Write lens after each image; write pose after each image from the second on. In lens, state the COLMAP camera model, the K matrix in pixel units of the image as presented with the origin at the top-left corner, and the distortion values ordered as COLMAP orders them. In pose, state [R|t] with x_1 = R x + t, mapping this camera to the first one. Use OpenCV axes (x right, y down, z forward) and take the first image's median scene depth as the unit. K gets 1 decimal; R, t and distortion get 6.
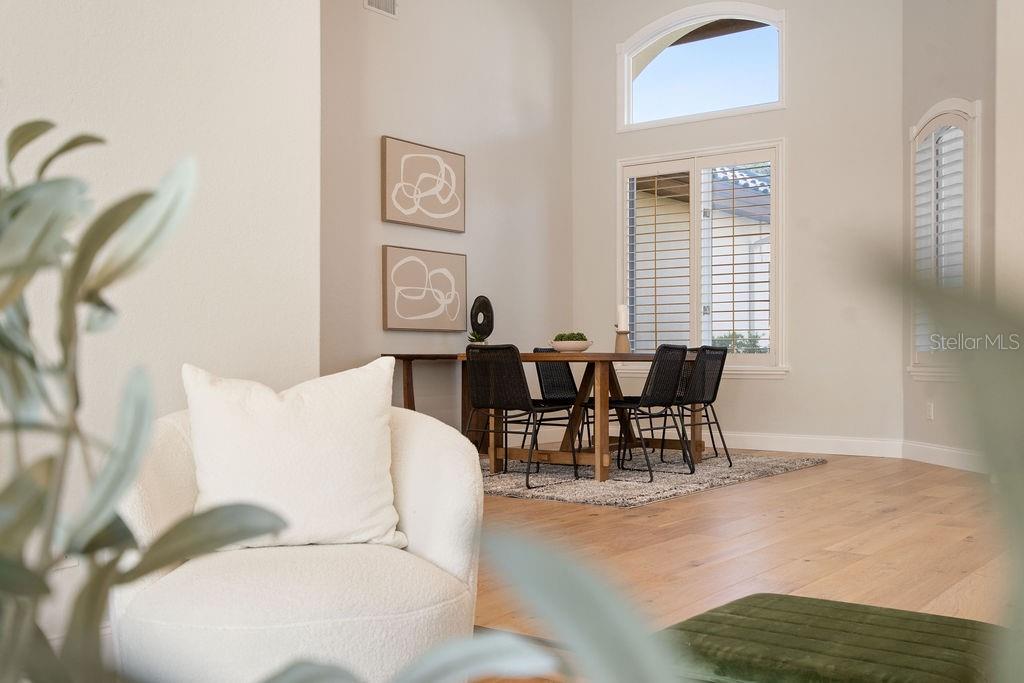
lens RADIAL K [[1022.8, 0, 513.8], [0, 1022.8, 365.4], [0, 0, 1]] dist [-0.068833, -0.006765]
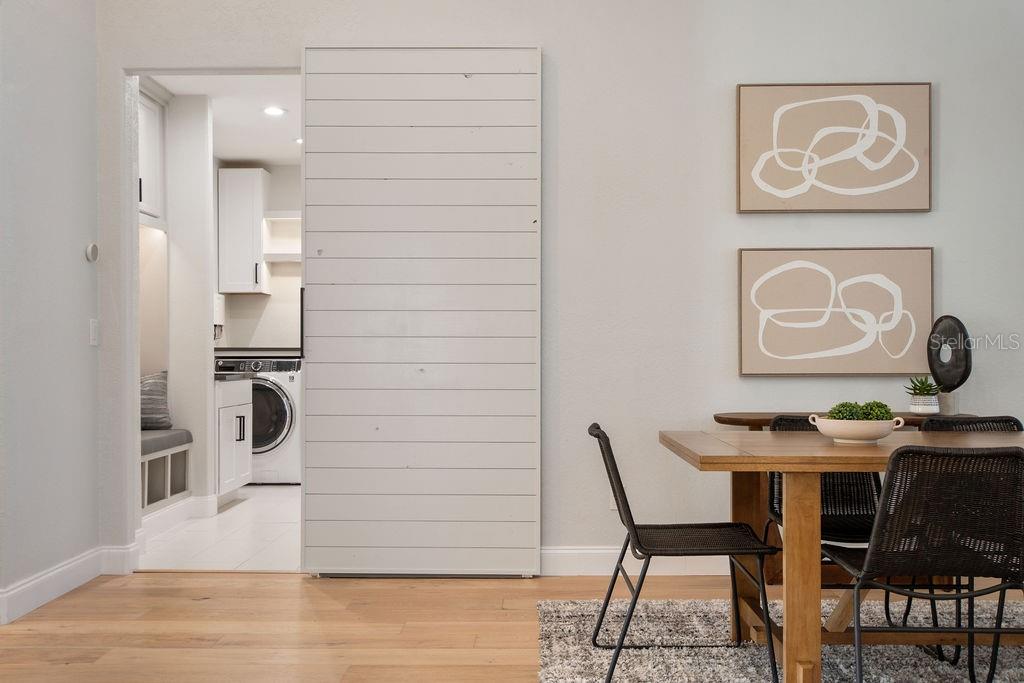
lens RADIAL K [[1037.6, 0, 512.0], [0, 1037.6, 341.5], [0, 0, 1]] dist [0.004290, 0.002012]
pose [[0.590644, -0.007022, -0.806902, 0.313665], [-0.002334, 0.999943, -0.010410, -0.047522], [0.806929, 0.008032, 0.590594, 0.455984]]
